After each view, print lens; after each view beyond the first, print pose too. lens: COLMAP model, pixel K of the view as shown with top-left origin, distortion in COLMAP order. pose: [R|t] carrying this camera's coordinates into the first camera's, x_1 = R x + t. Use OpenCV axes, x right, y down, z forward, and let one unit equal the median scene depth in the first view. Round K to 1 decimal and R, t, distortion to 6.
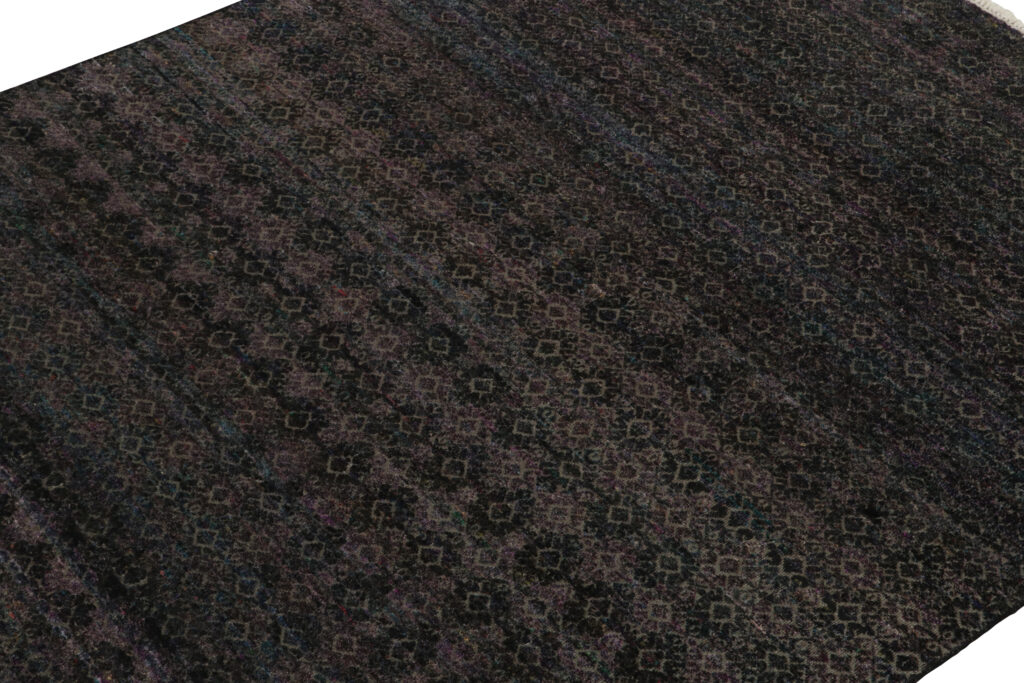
lens RADIAL K [[1925.4, 0, 511.3], [0, 1925.4, 342.6], [0, 0, 1]] dist [0.183839, 0.000000]
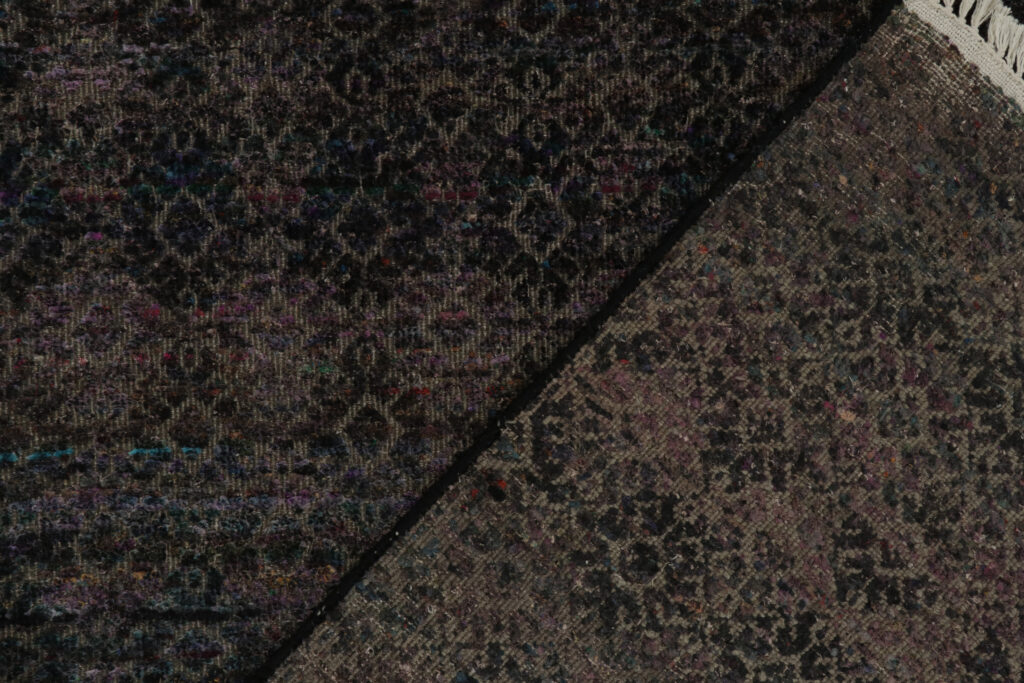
lens RADIAL K [[1806.3, 0, 506.6], [0, 1806.3, 345.0], [0, 0, 1]] dist [0.136623, 0.000000]
pose [[0.605543, -0.795673, -0.014912, -0.120538], [0.525531, 0.385742, 0.758301, -0.412614], [-0.597607, -0.467021, 0.651734, 0.901625]]
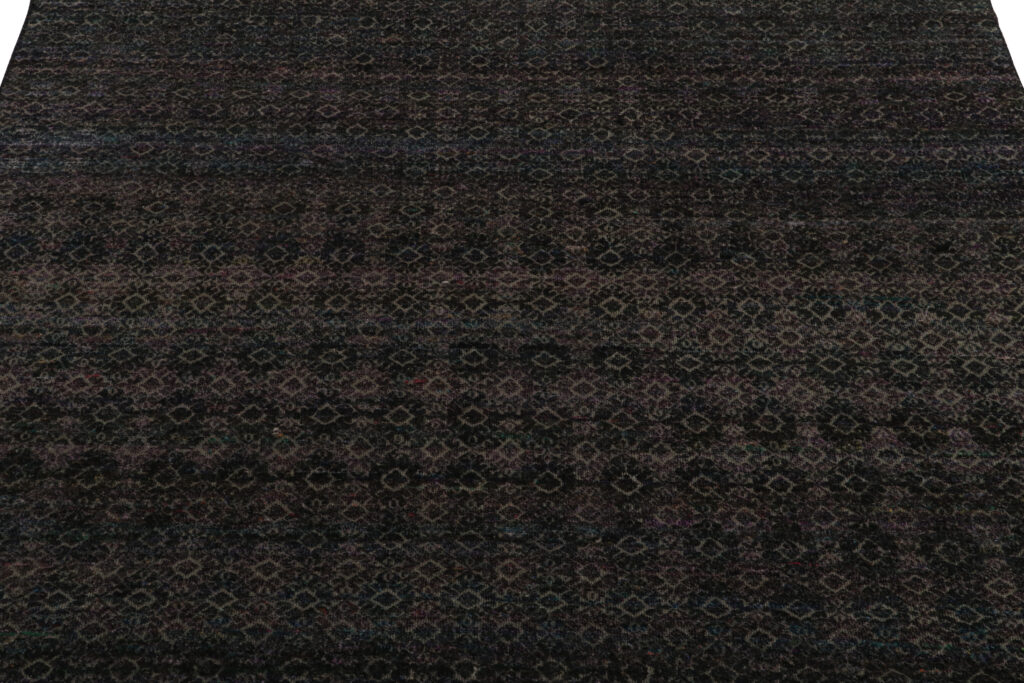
lens RADIAL K [[1806.3, 0, 516.1], [0, 1806.3, 341.5], [0, 0, 1]] dist [0.136623, 0.000000]
pose [[0.627515, -0.523127, 0.576683, -0.565661], [0.541895, 0.825275, 0.158972, -0.158979], [-0.559084, 0.212744, 0.801352, 0.255987]]
